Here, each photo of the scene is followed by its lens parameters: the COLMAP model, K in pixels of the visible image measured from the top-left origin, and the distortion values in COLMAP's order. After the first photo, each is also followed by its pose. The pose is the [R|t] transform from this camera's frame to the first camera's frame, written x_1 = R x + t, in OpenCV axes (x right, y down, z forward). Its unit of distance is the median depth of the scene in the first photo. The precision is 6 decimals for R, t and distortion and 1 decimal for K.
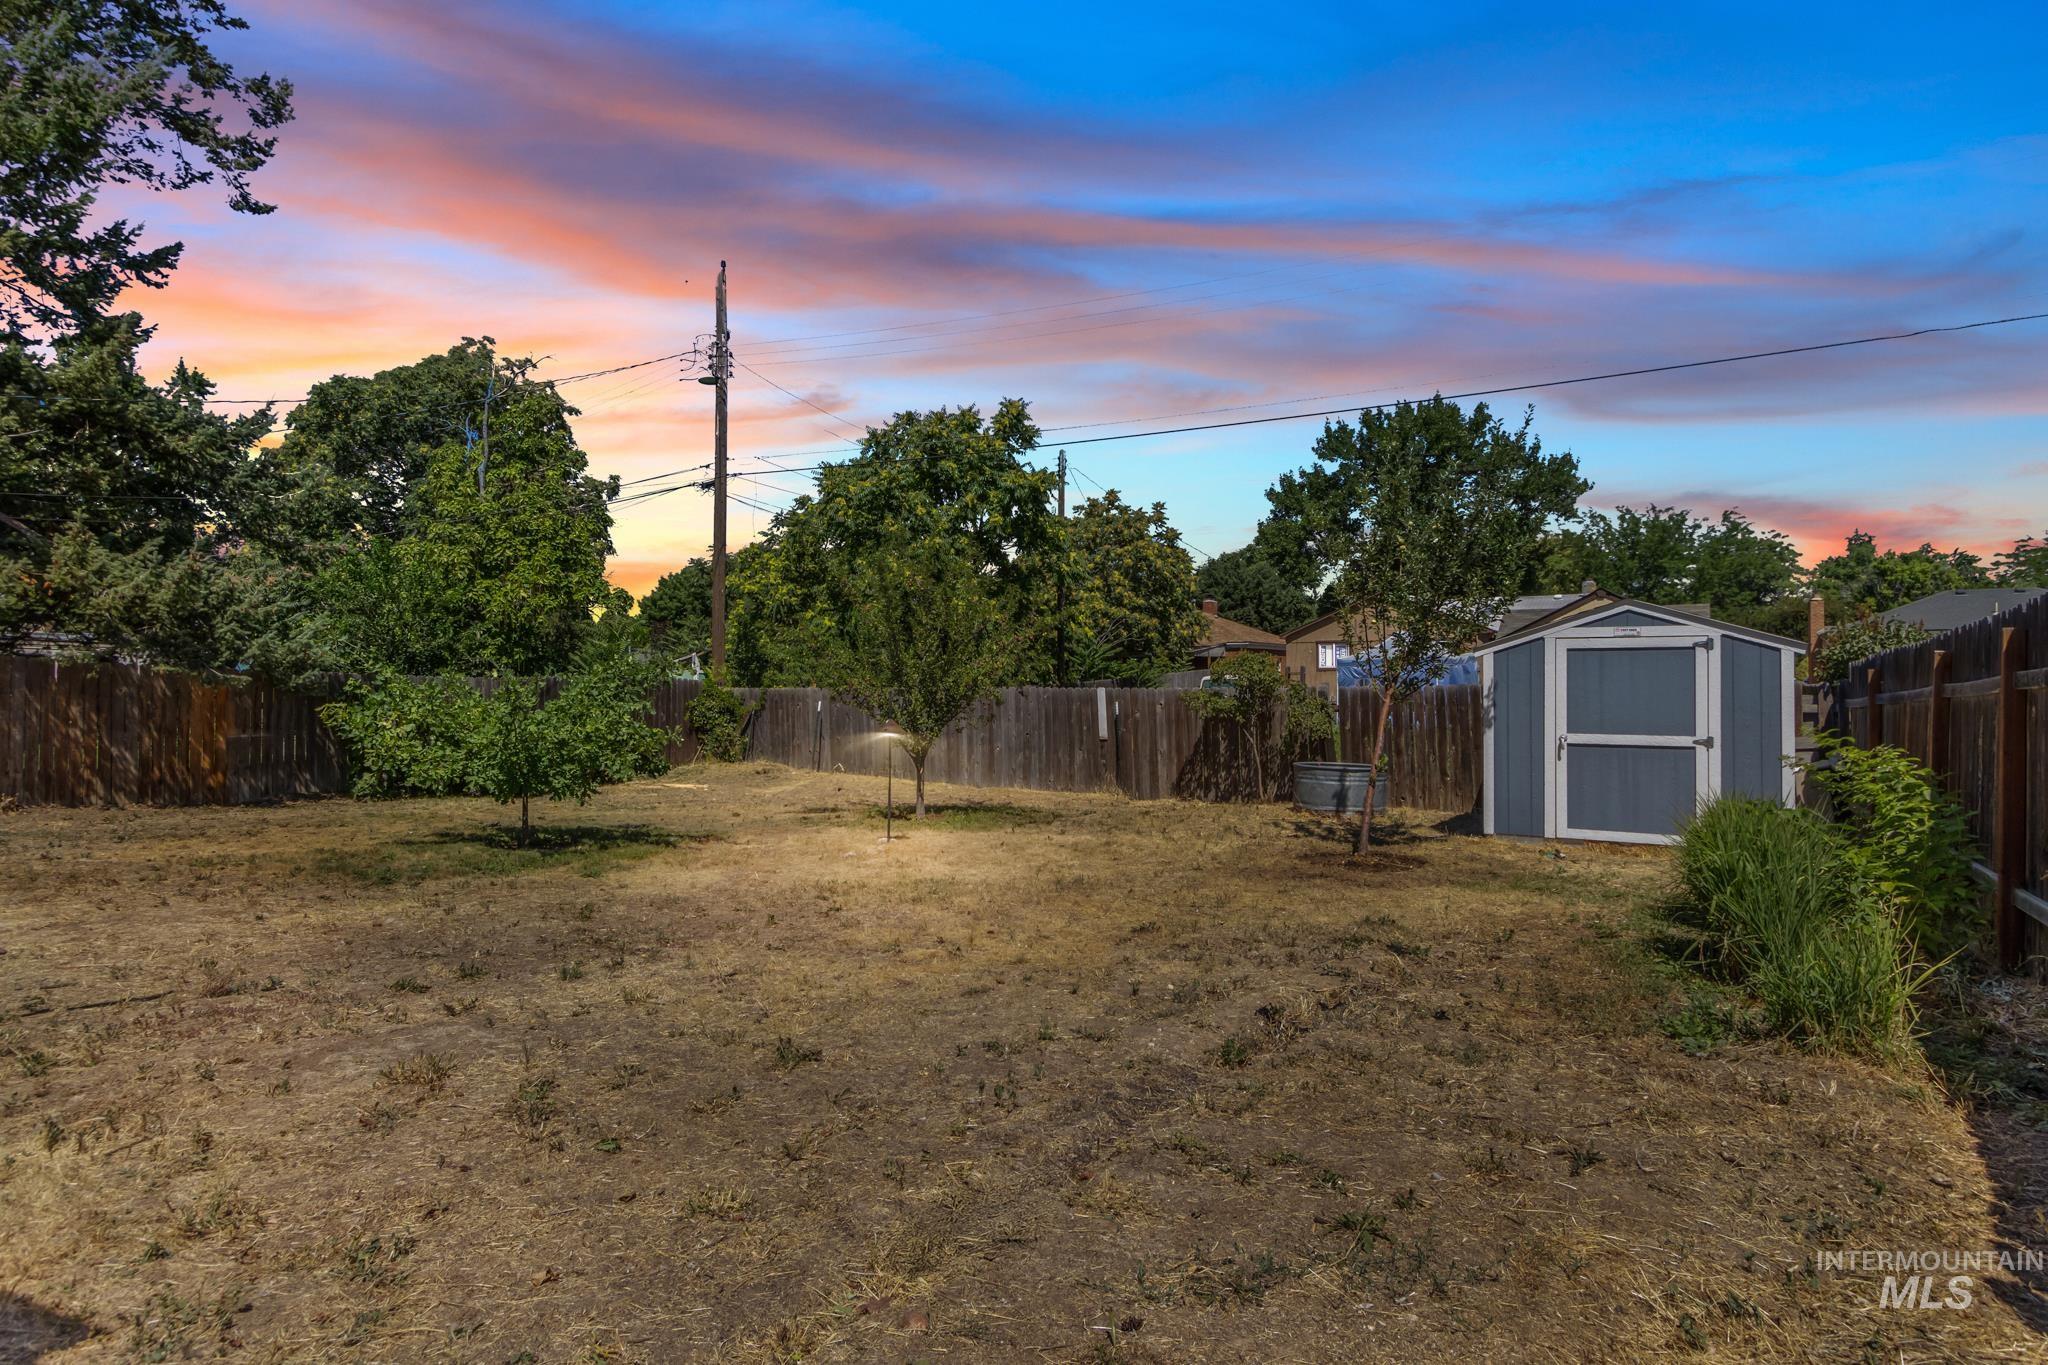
lens RADIAL K [[1121.2, 0, 1024.0], [0, 1121.2, 682.5], [0, 0, 1]] dist [0.016865, 0.000006]
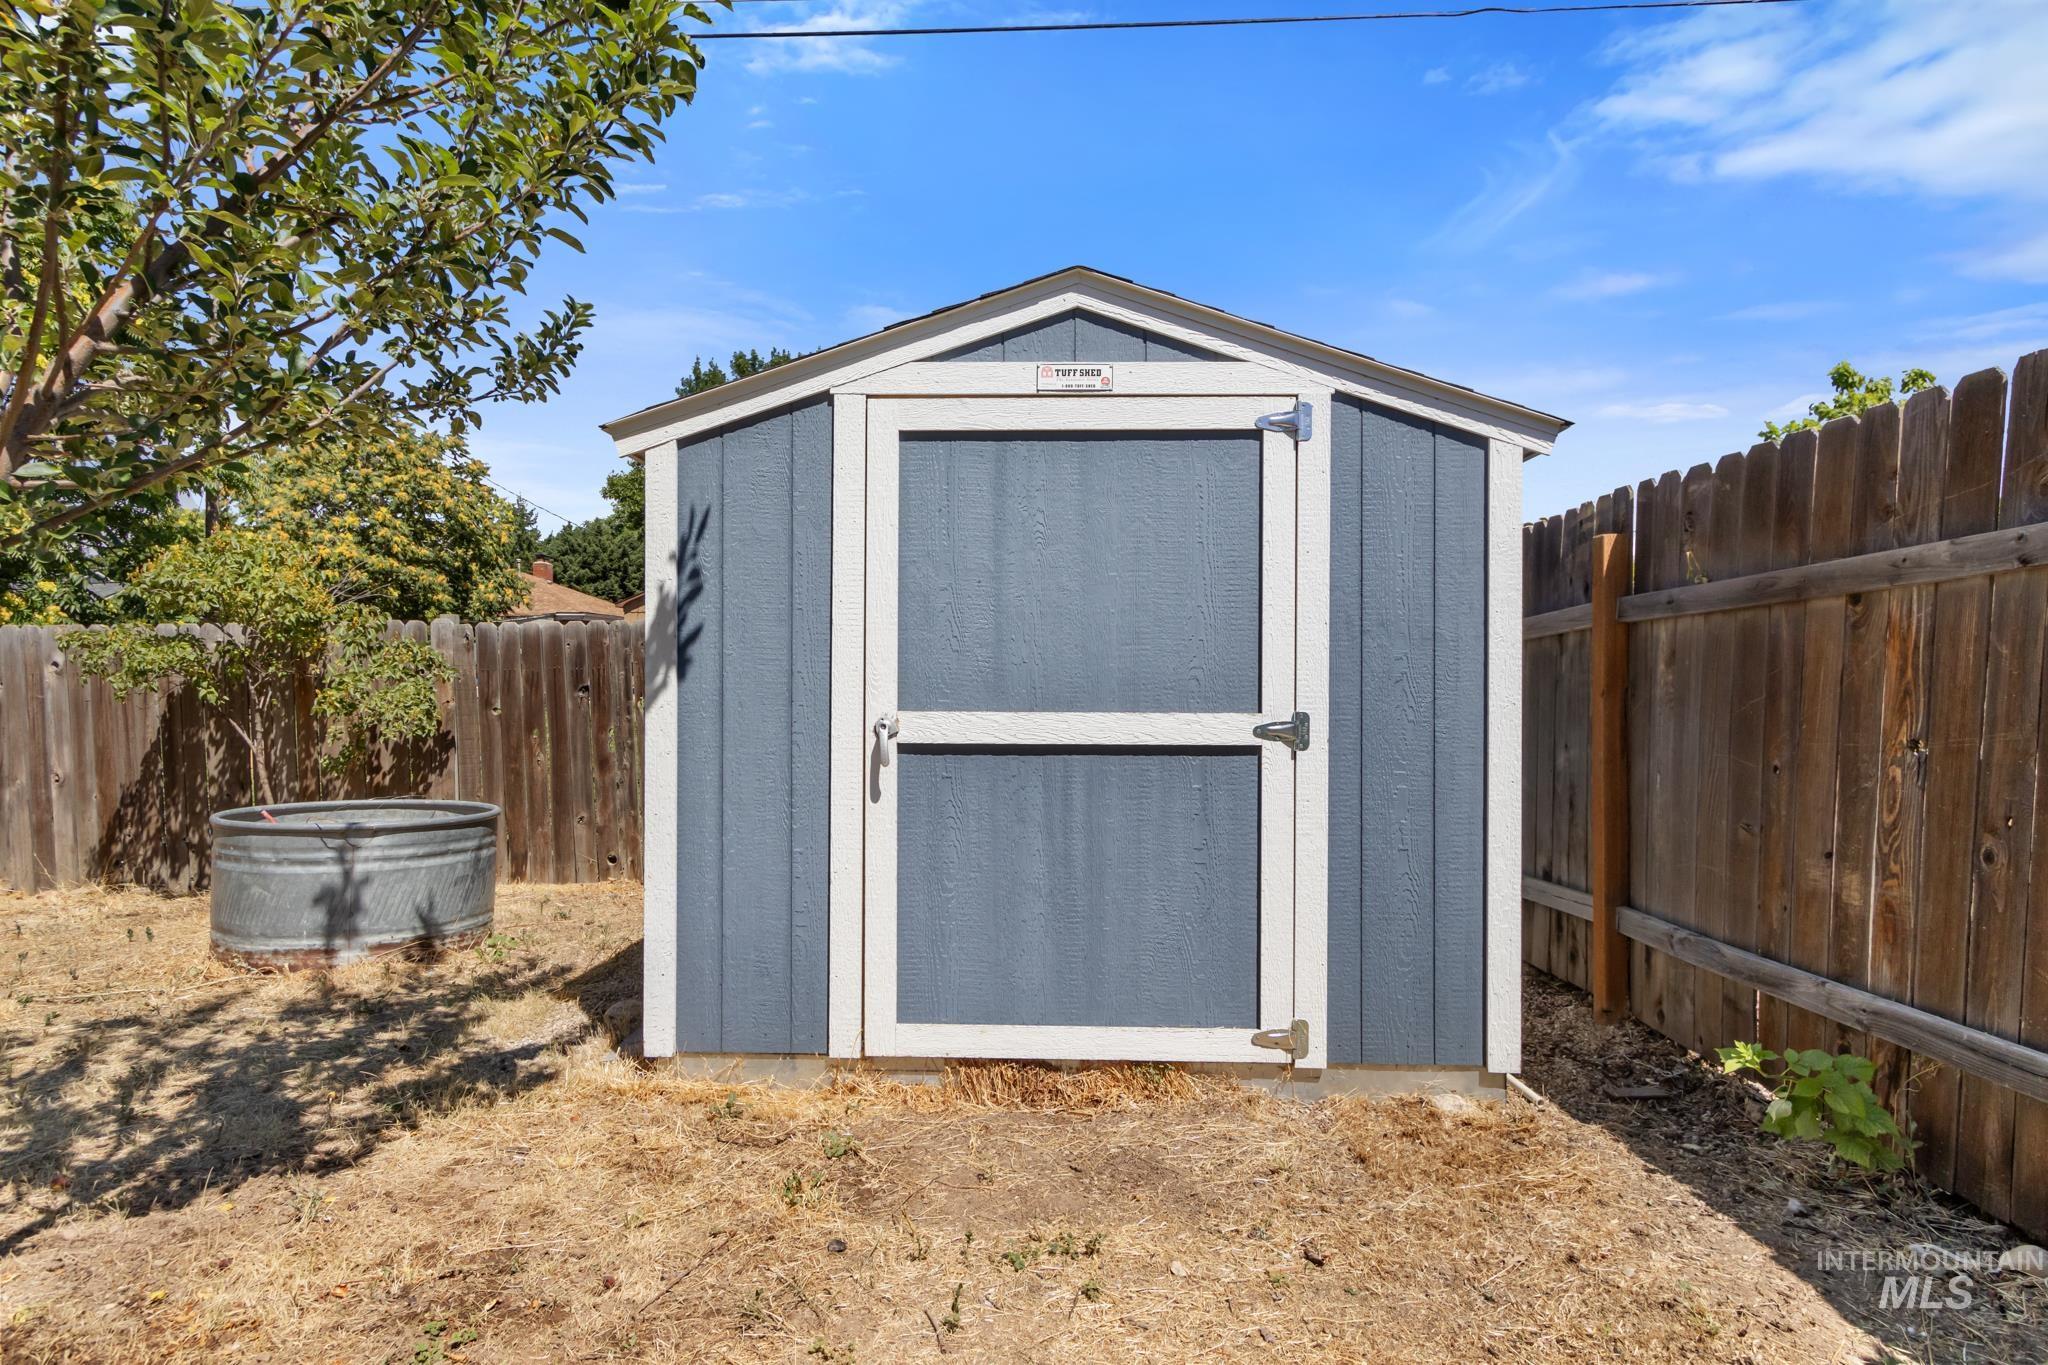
lens RADIAL K [[1121.2, 0, 1024.0], [0, 1121.2, 682.5], [0, 0, 1]] dist [0.016865, 0.000006]
pose [[0.868508, 0.000061, 0.495675, 0.227070], [-0.003637, 0.999974, 0.006249, 0.022251], [-0.495662, -0.007230, 0.868486, 0.451932]]
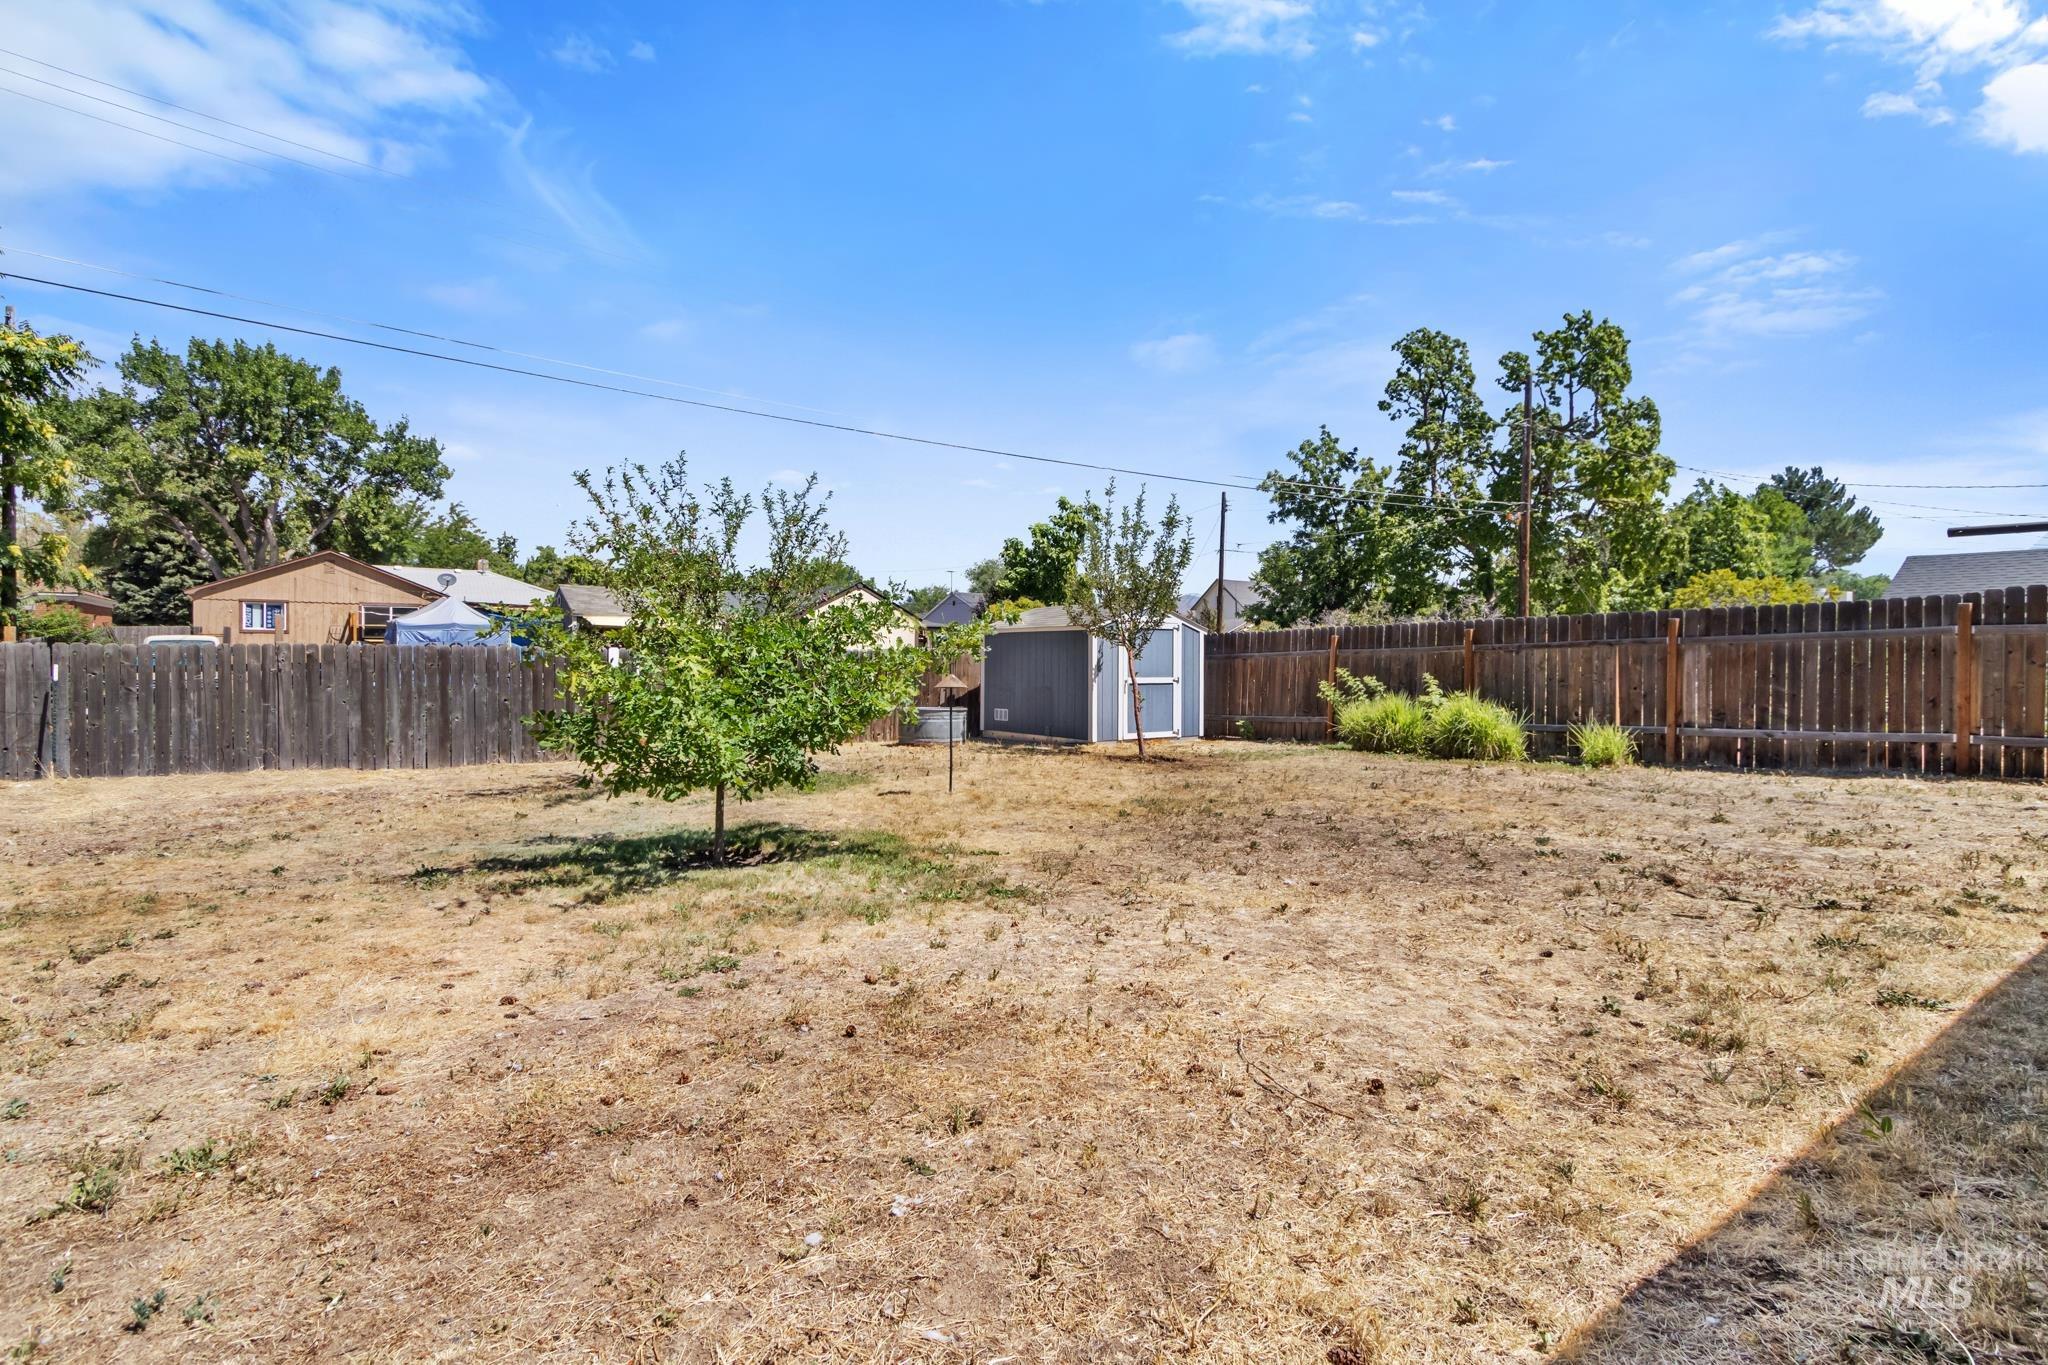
lens RADIAL K [[961.2, 0, 1024.5], [0, 961.2, 651.1], [0, 0, 1]] dist [0.011753, -0.005647]
pose [[0.375683, 0.010363, 0.926690, -0.573372], [-0.010688, 0.999919, -0.006849, 0.010539], [-0.926687, -0.007331, 0.375763, 0.376263]]
